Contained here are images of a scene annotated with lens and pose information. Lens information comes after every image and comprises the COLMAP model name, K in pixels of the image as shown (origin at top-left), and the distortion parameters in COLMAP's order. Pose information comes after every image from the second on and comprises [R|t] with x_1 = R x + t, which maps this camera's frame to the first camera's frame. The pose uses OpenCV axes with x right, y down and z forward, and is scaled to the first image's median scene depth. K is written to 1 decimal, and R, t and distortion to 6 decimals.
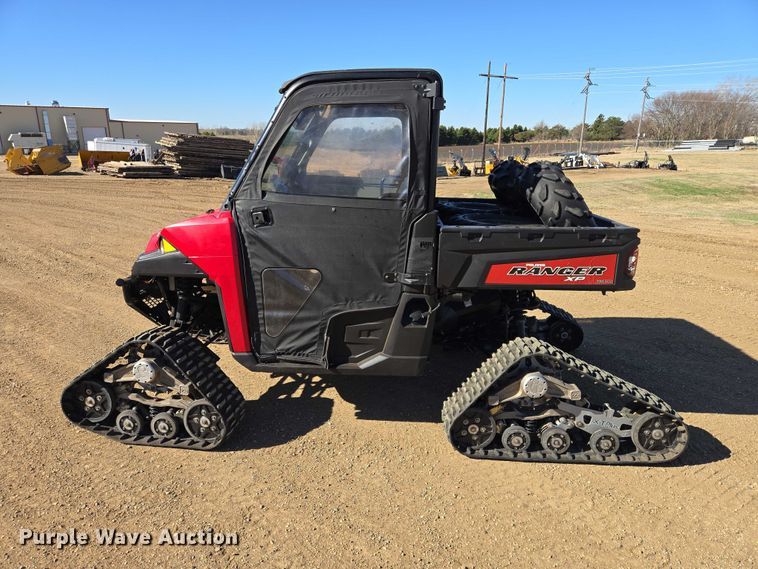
lens RADIAL K [[502.6, 0, 377.3], [0, 502.6, 283.1], [0, 0, 1]] dist [0.060370, -0.048480]
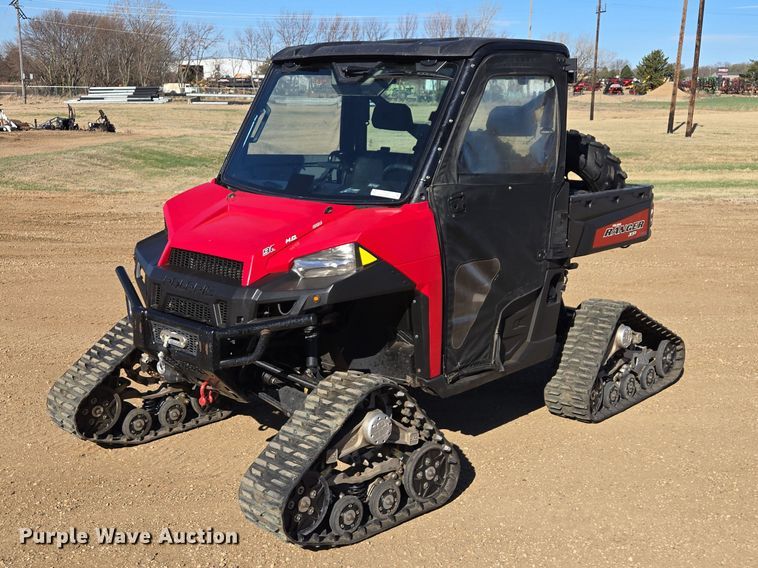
lens RADIAL K [[858.2, 0, 401.6], [0, 858.2, 290.5], [0, 0, 1]] dist [0.042782, 0.000000]
pose [[0.631570, -0.162995, 0.757992, -1.302537], [0.191672, 0.980130, 0.051059, -0.075072], [-0.751253, 0.113038, 0.650263, 0.146033]]
